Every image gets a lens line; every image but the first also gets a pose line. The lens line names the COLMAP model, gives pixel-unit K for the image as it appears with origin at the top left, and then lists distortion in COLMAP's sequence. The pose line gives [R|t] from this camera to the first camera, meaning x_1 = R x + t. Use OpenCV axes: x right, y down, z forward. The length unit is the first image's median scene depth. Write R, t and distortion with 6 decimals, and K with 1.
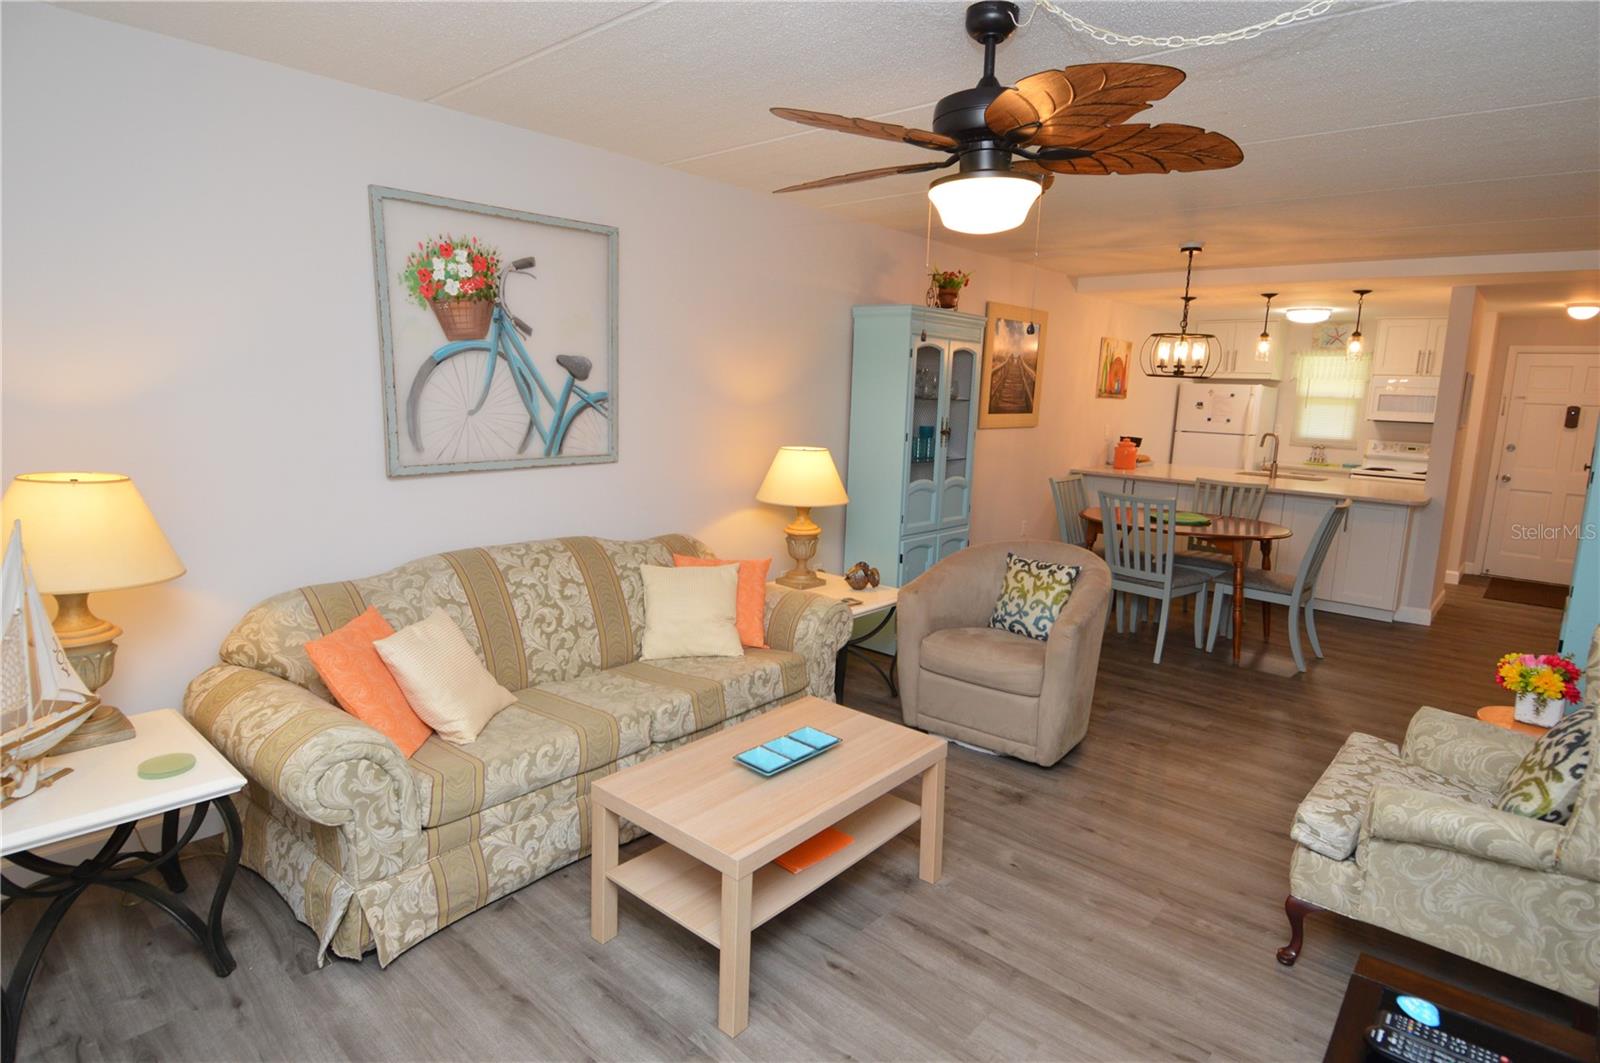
lens RADIAL K [[847.7, 0, 810.8], [0, 847.7, 524.6], [0, 0, 1]] dist [0.021456, -0.031384]
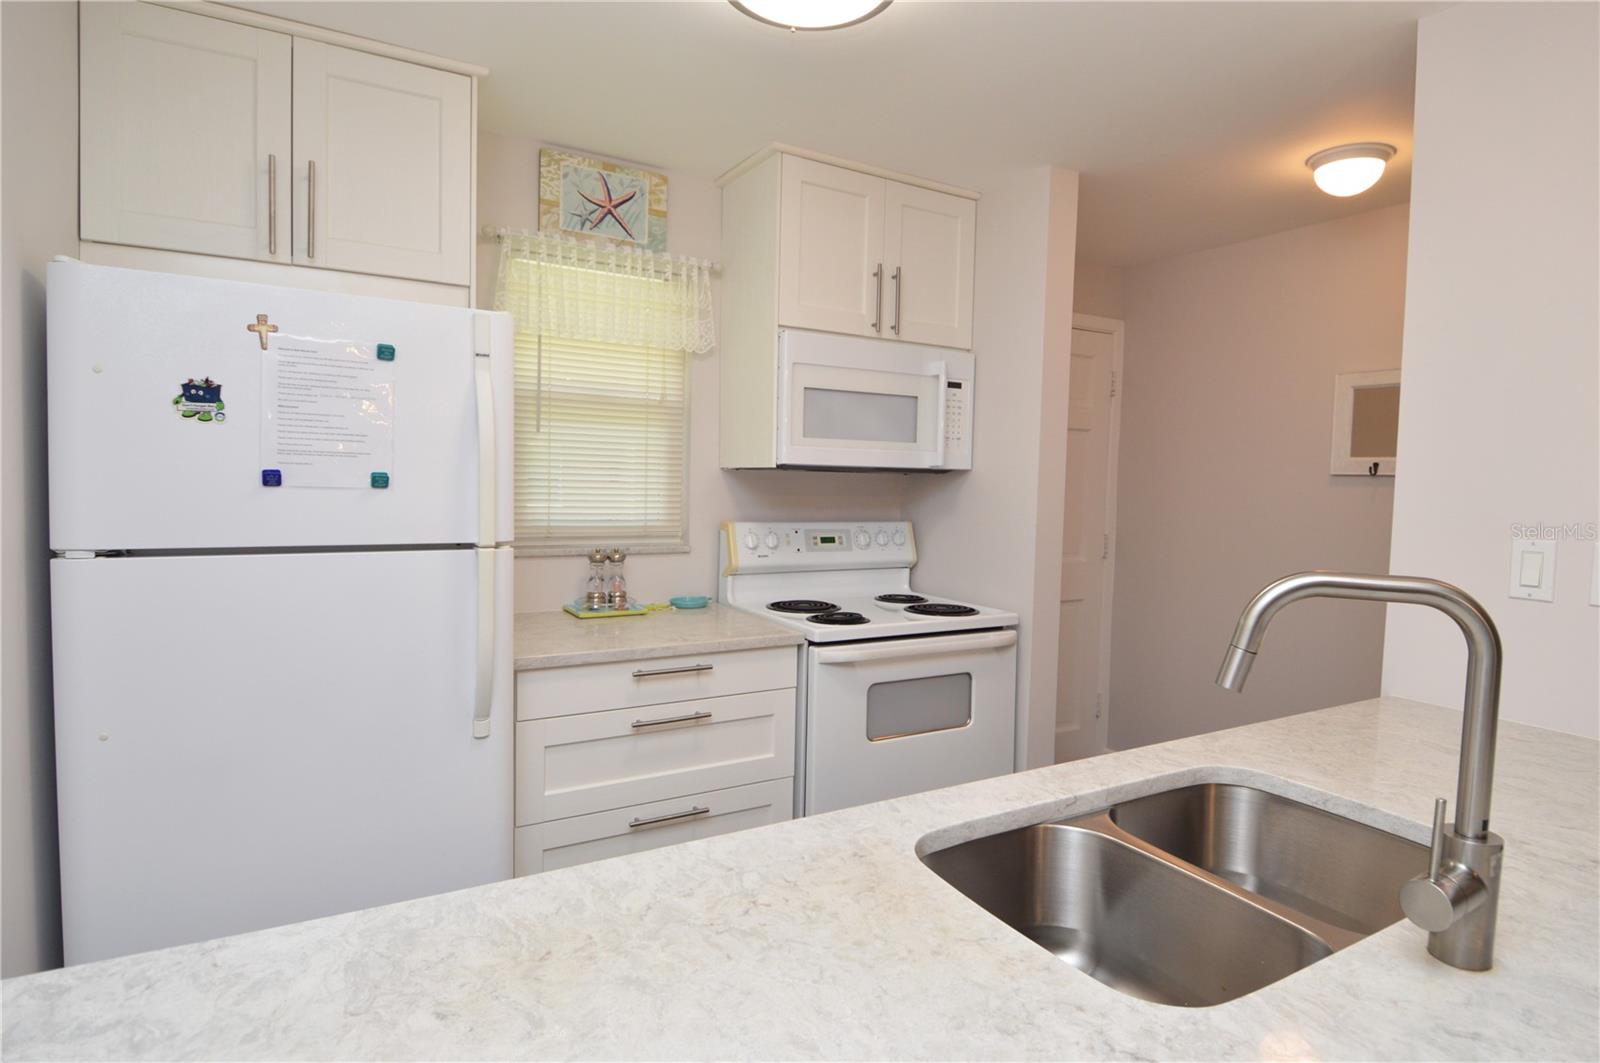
lens RADIAL K [[847.7, 0, 810.8], [0, 847.7, 524.6], [0, 0, 1]] dist [0.021456, -0.031384]
pose [[0.305103, -0.079399, 0.949004, 0.819967], [0.140353, 0.989385, 0.037655, -0.259245], [-0.941920, 0.121707, 0.313008, 2.078744]]
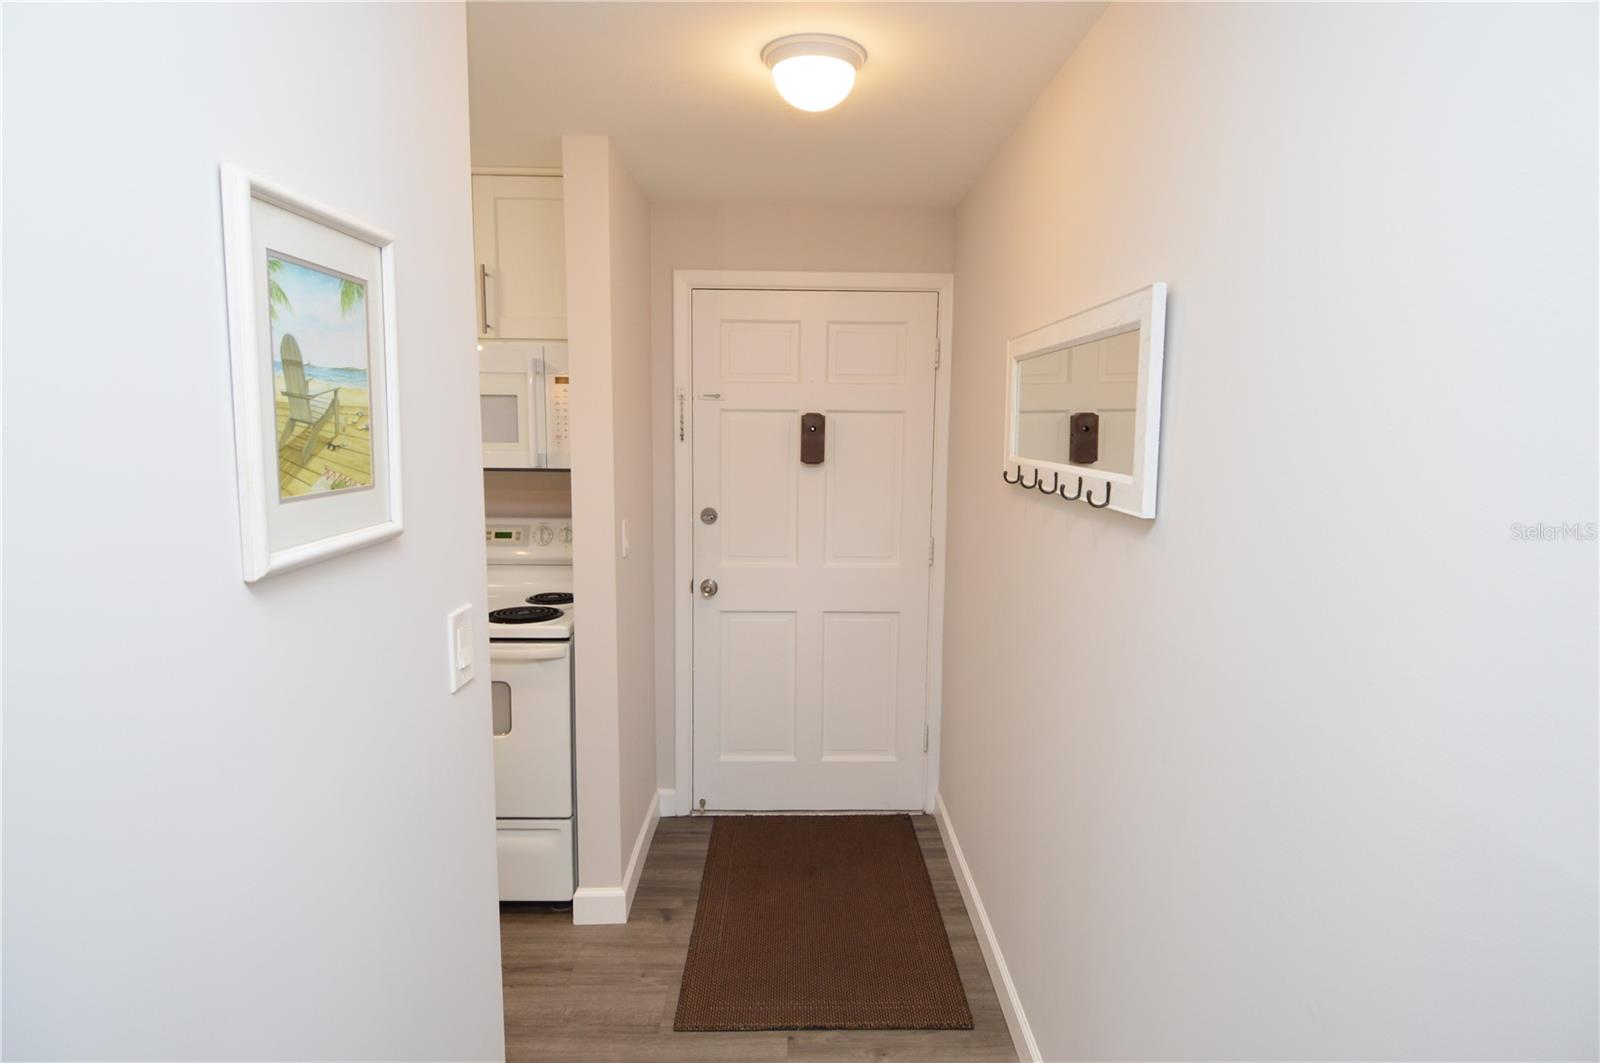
lens RADIAL K [[847.7, 0, 810.8], [0, 847.7, 524.6], [0, 0, 1]] dist [0.021456, -0.031384]
pose [[0.733826, -0.105682, 0.671067, 1.290179], [0.123194, 0.992149, 0.021531, -0.198585], [-0.668074, 0.066871, 0.741084, 1.454260]]
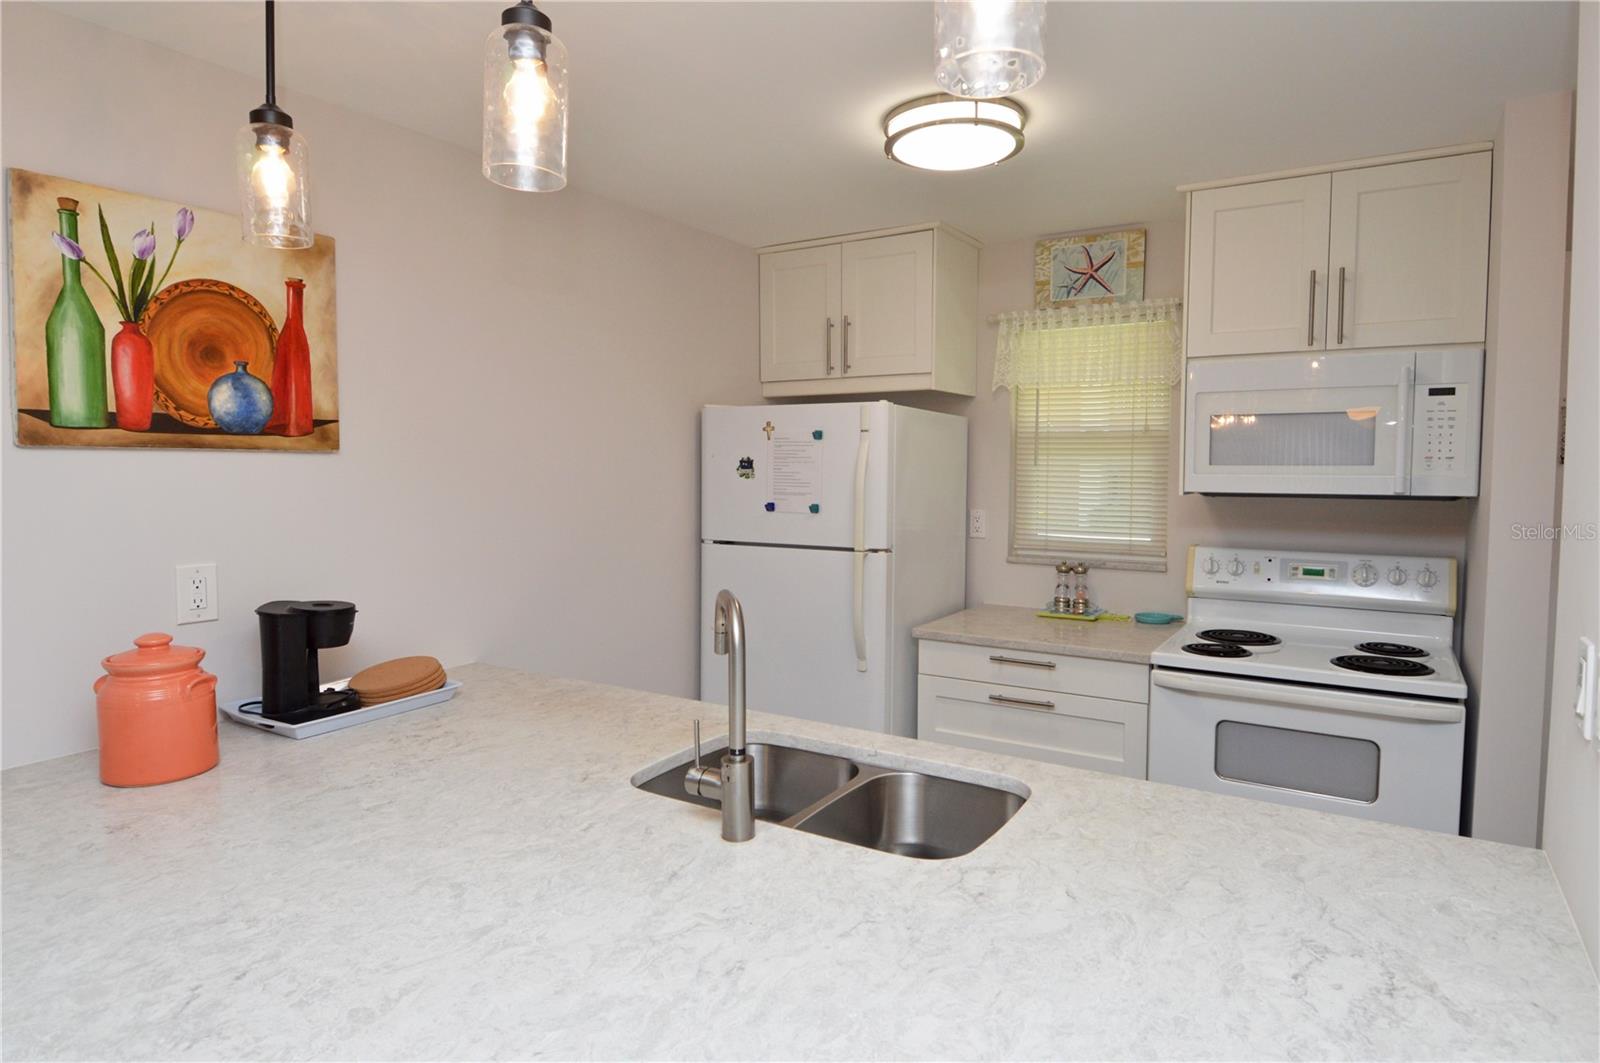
lens RADIAL K [[906.2, 0, 831.3], [0, 906.2, 524.0], [0, 0, 1]] dist [0.020311, -0.033159]
pose [[0.982349, -0.045733, 0.181383, 1.058972], [0.061784, 0.994561, -0.083848, -0.209378], [-0.176562, 0.093575, 0.979831, 1.580308]]
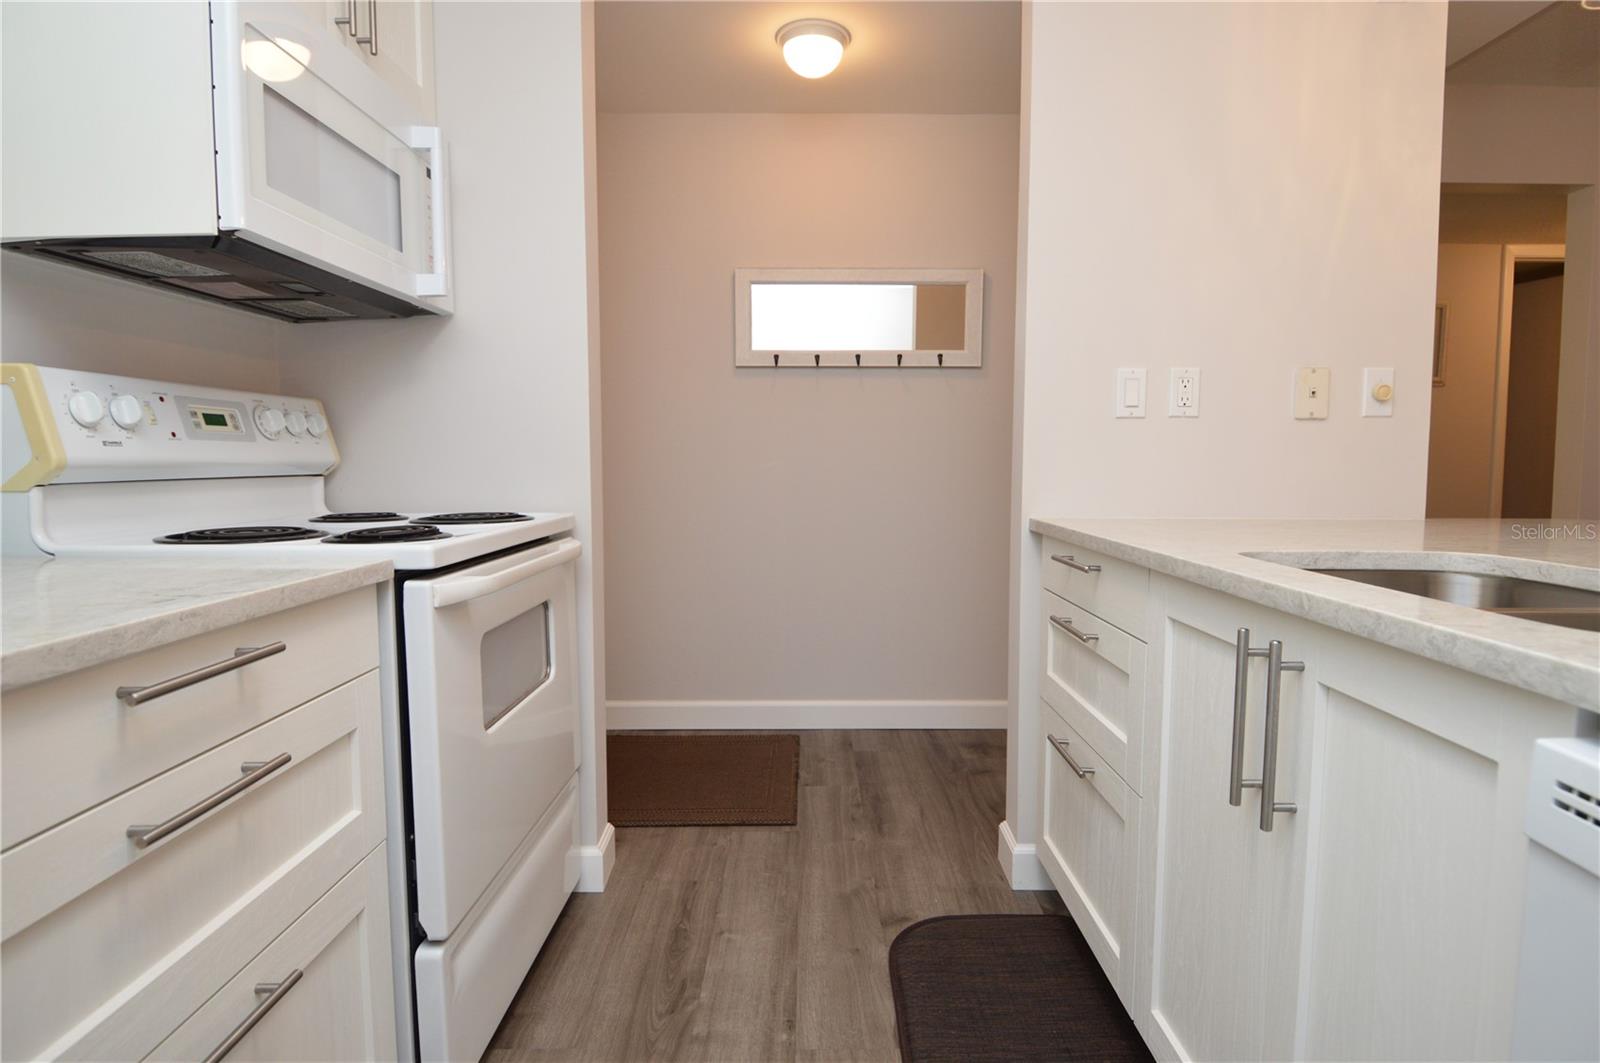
lens RADIAL K [[847.7, 0, 810.8], [0, 847.7, 524.6], [0, 0, 1]] dist [0.021456, -0.031384]
pose [[-0.669664, -0.090293, 0.737155, 1.088835], [0.098015, 0.973154, 0.208241, -0.217089], [-0.736168, 0.211703, -0.642836, 2.408614]]
